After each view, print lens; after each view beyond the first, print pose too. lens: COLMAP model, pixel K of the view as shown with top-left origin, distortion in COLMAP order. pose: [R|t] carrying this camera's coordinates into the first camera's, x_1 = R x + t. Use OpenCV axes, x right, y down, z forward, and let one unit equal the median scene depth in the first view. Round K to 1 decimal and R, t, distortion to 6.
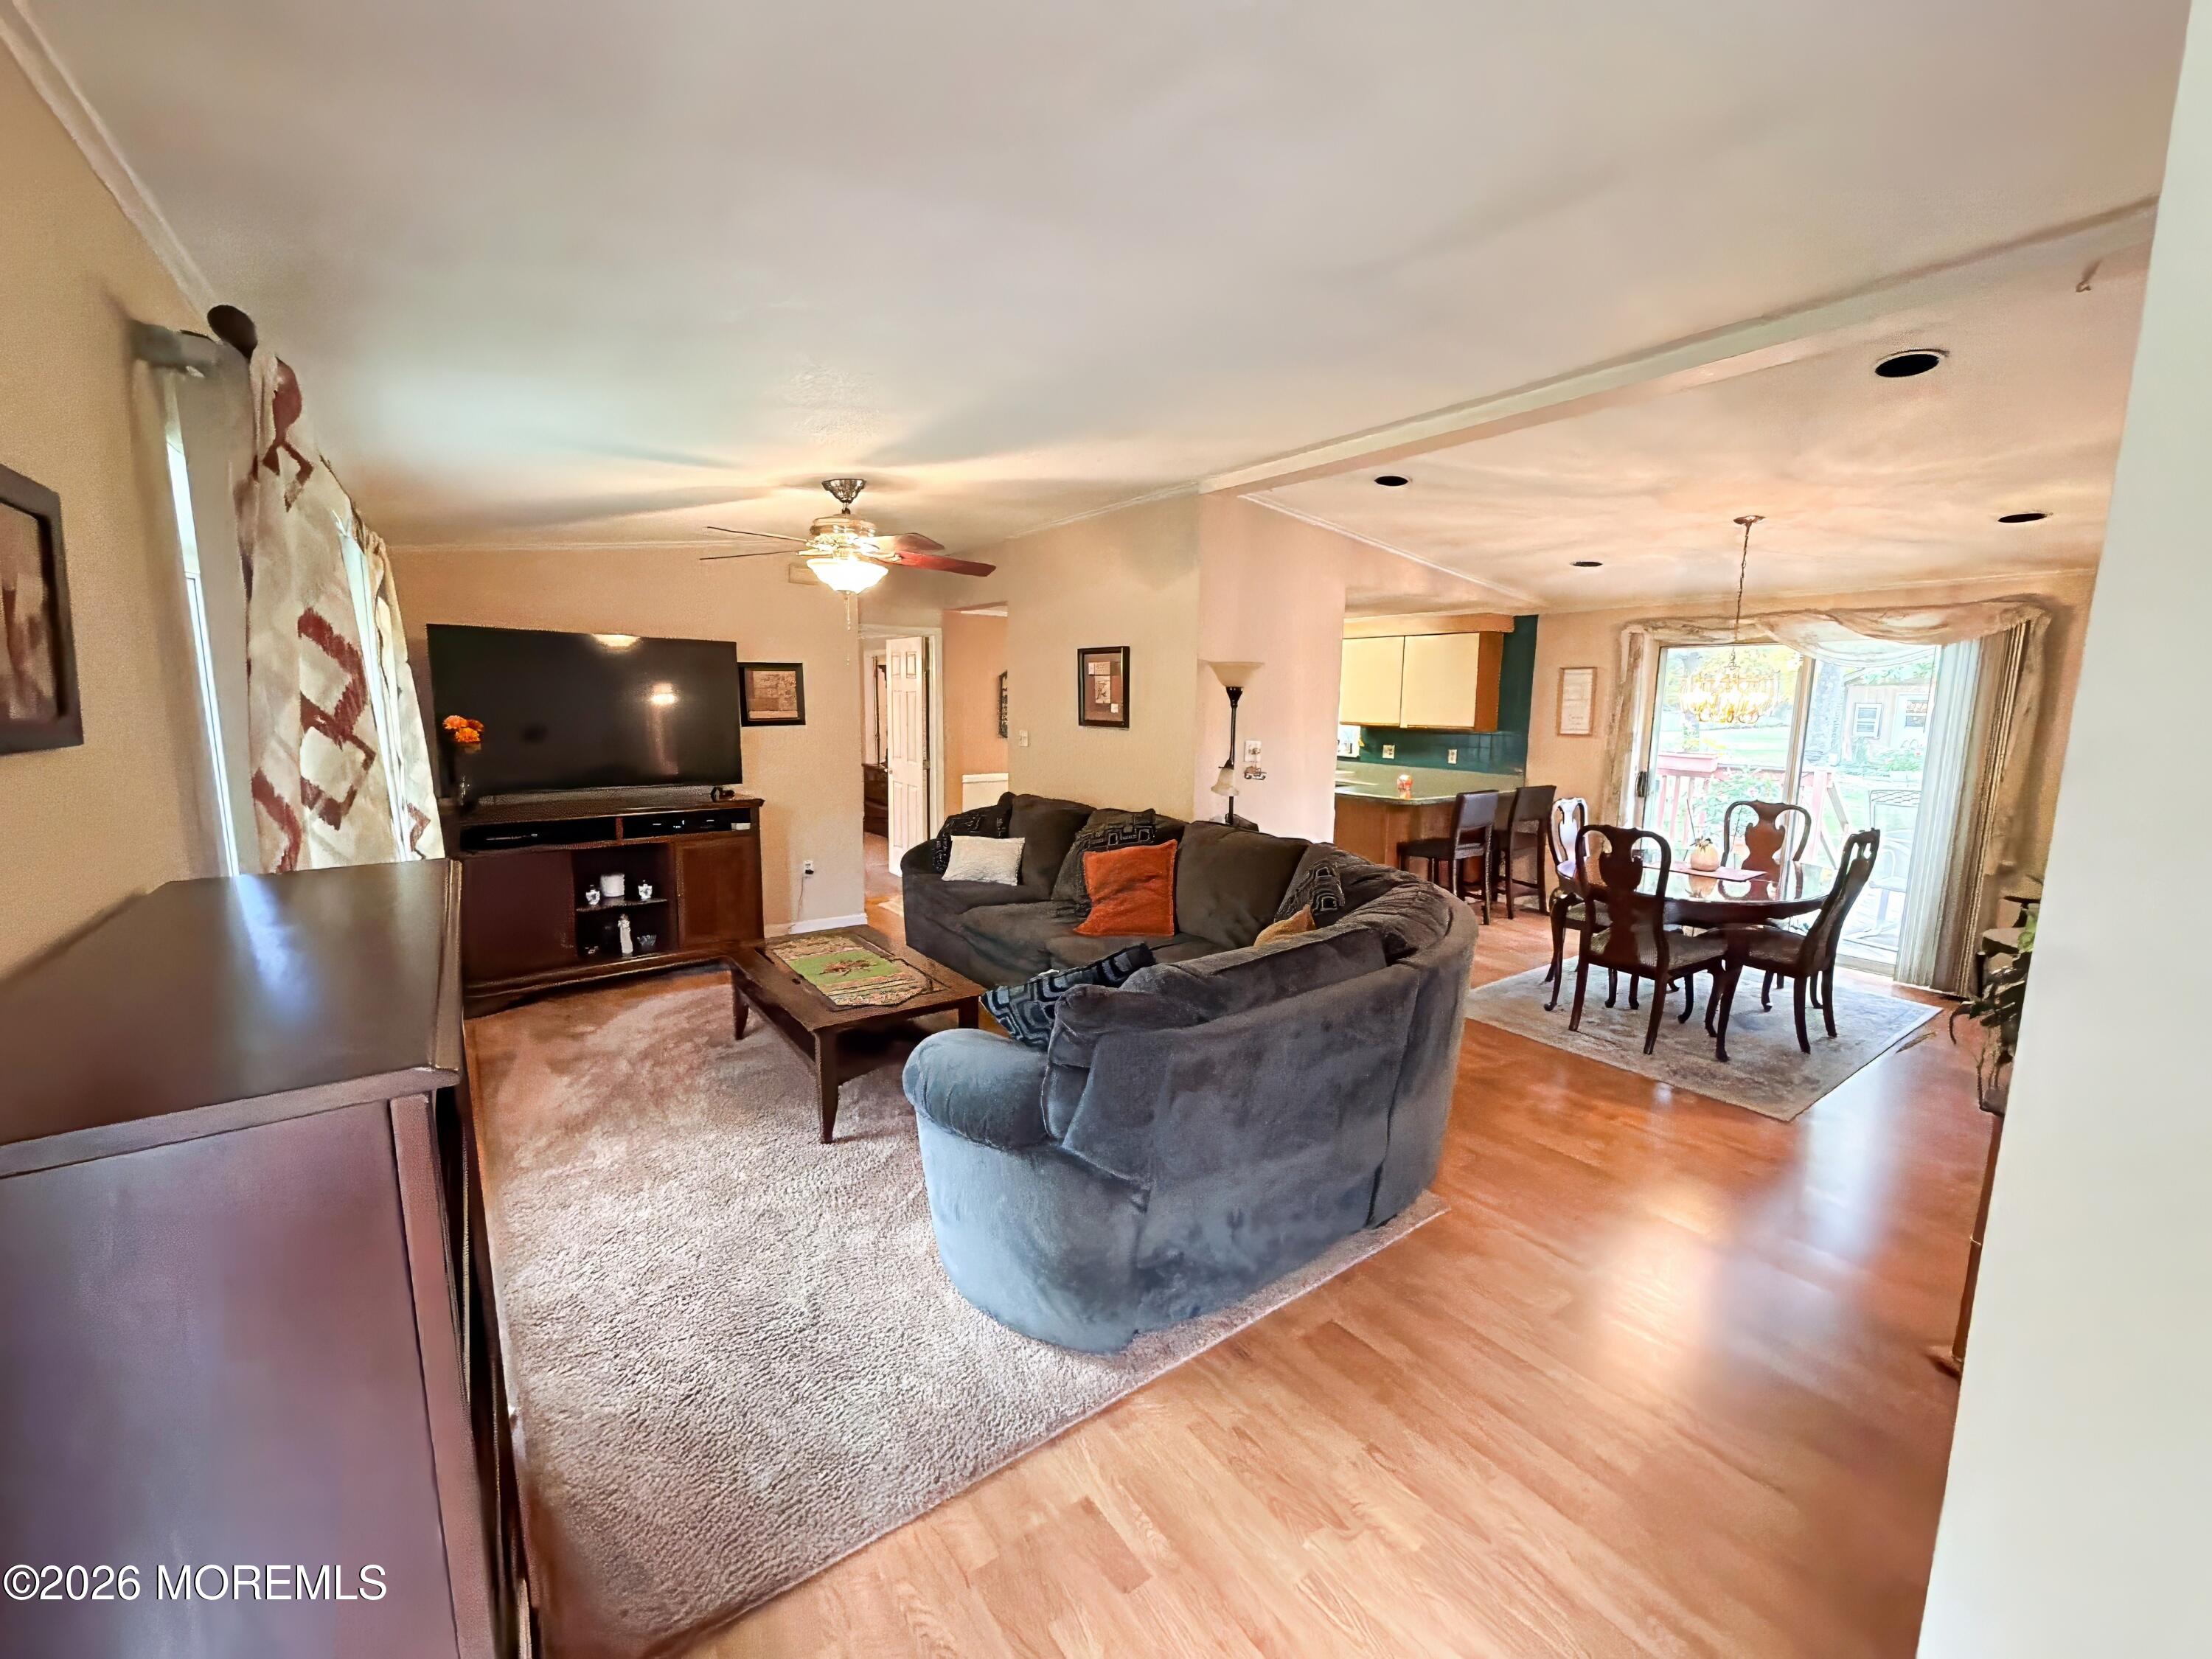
lens RADIAL K [[903.6, 0, 1106.4], [0, 903.6, 825.8], [0, 0, 1]] dist [-0.000962, -0.000348]
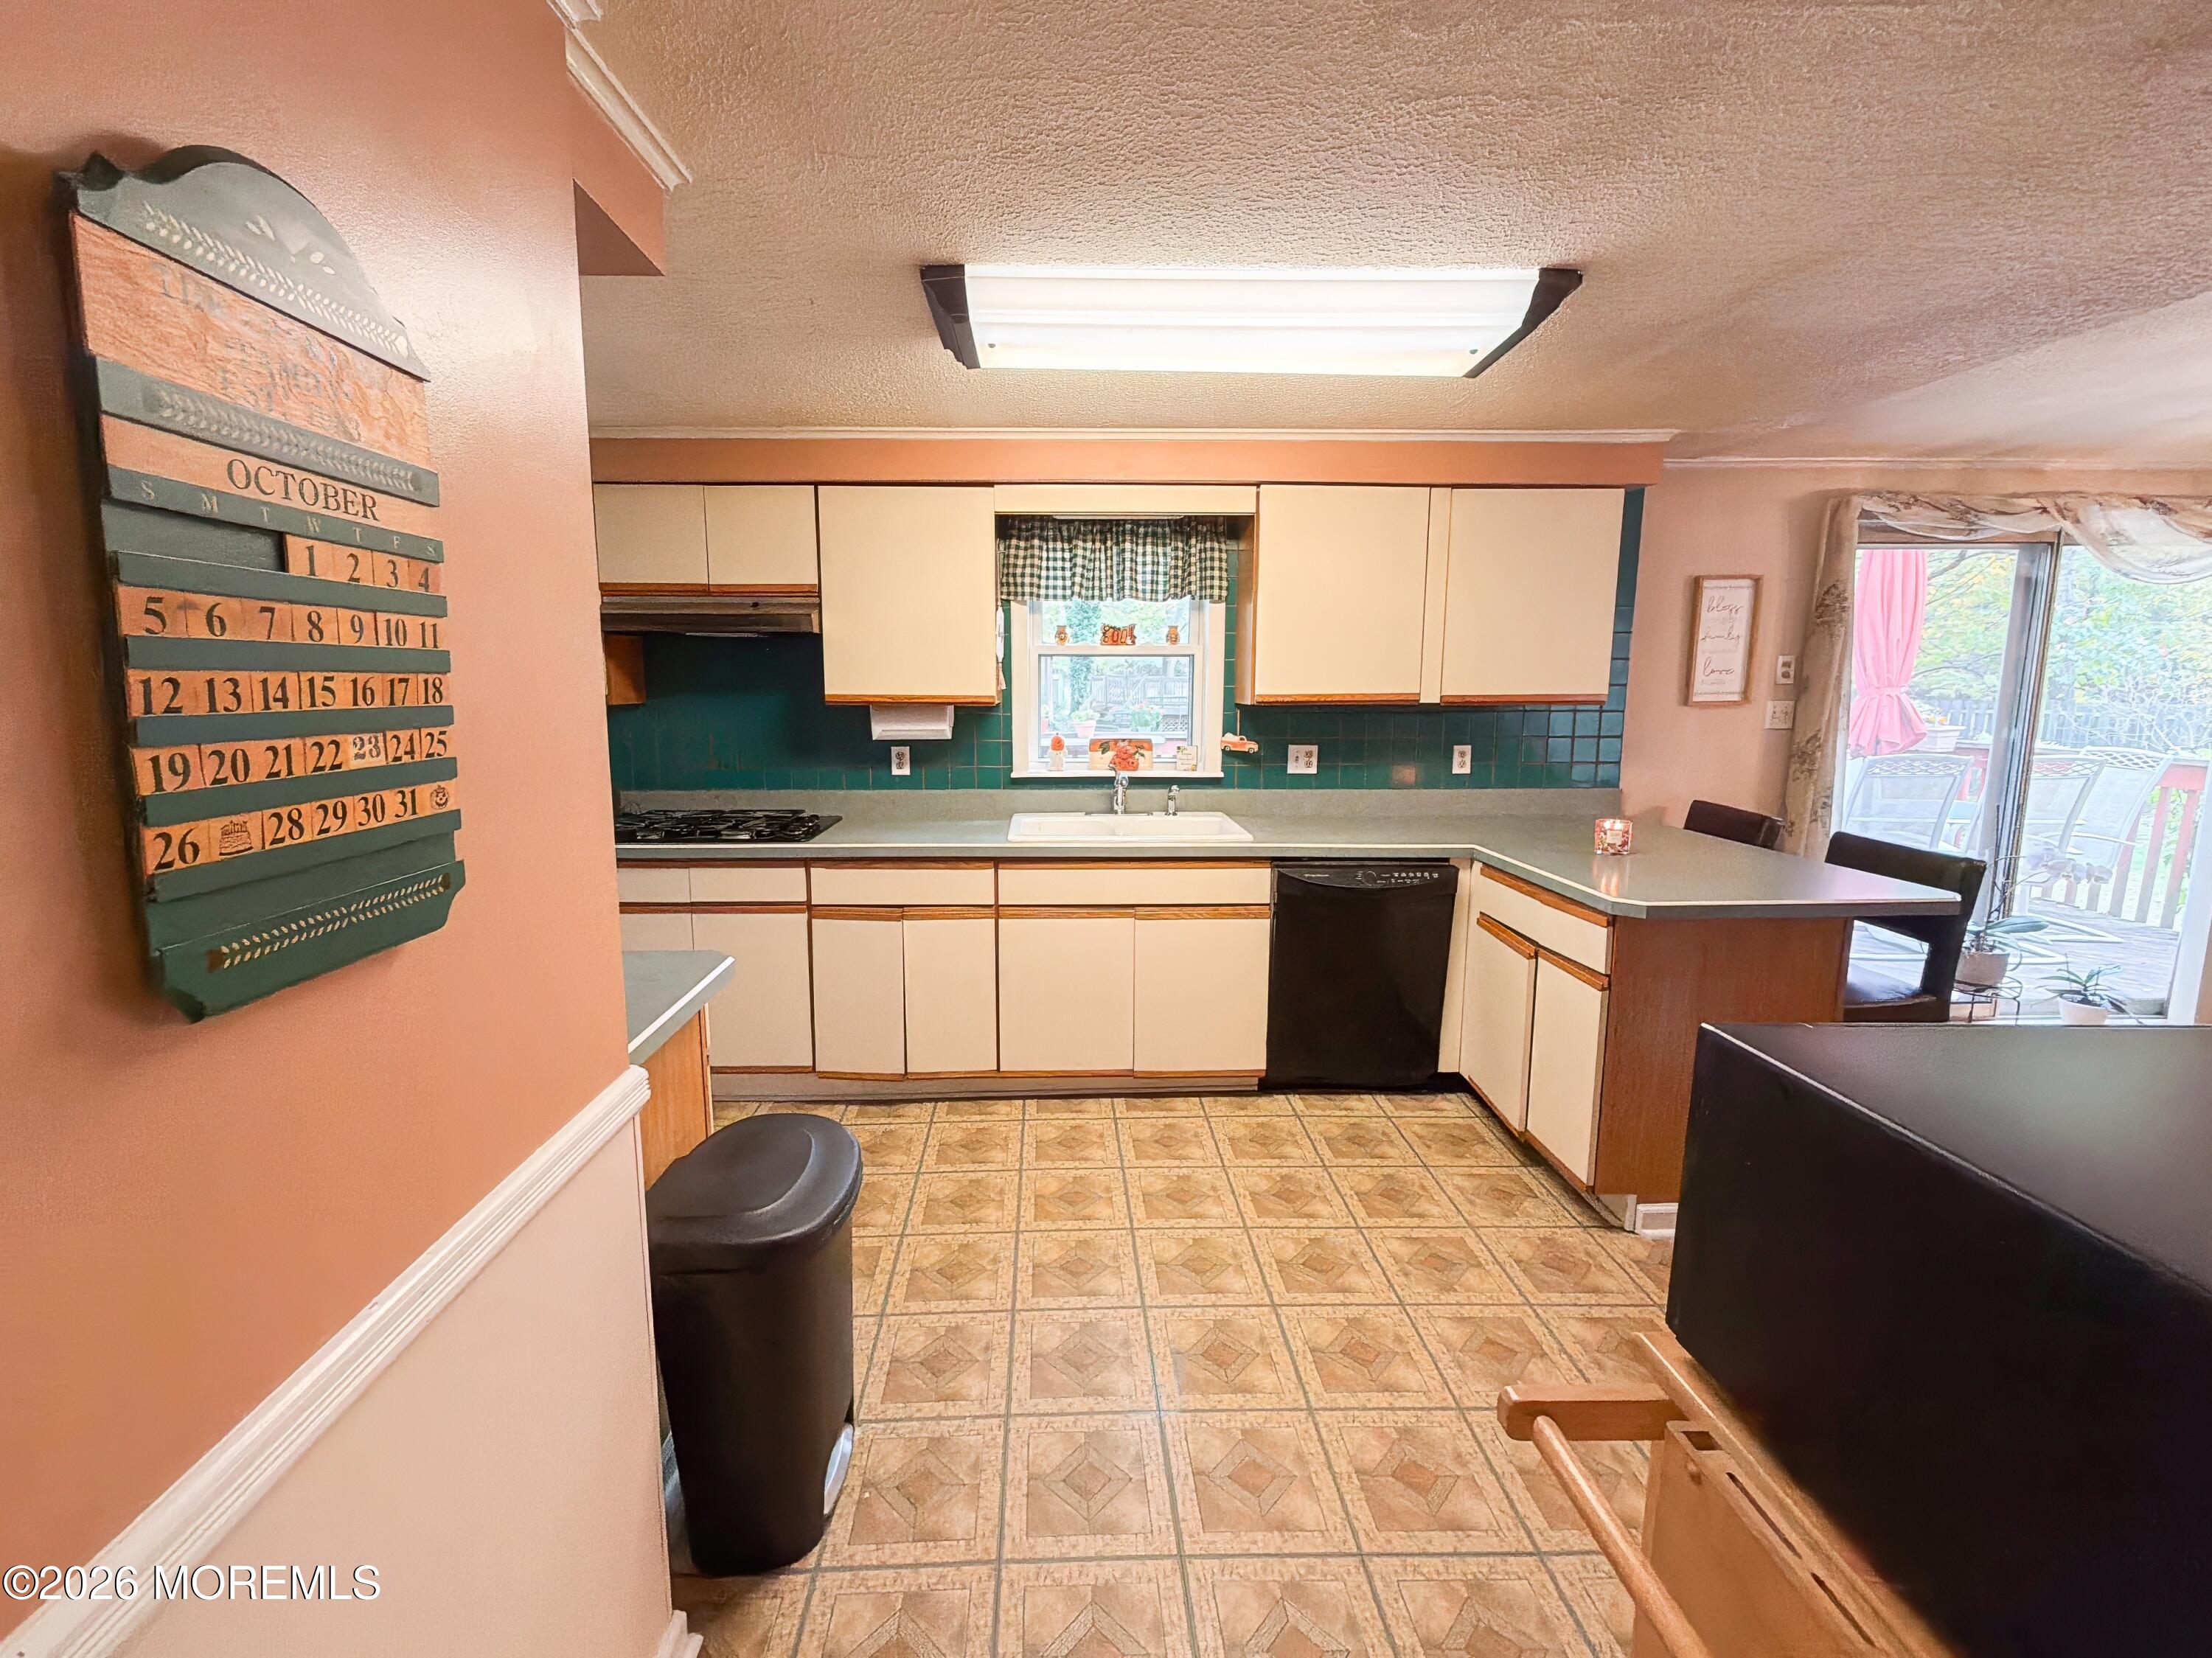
lens RADIAL K [[903.5, 0, 1095.3], [0, 903.5, 816.8], [0, 0, 1]] dist [-0.000962, -0.000348]
pose [[0.549730, -0.127032, 0.825627, -0.122893], [0.127895, 0.989516, 0.067091, -0.103708], [-0.825494, 0.068712, 0.560213, 0.893955]]
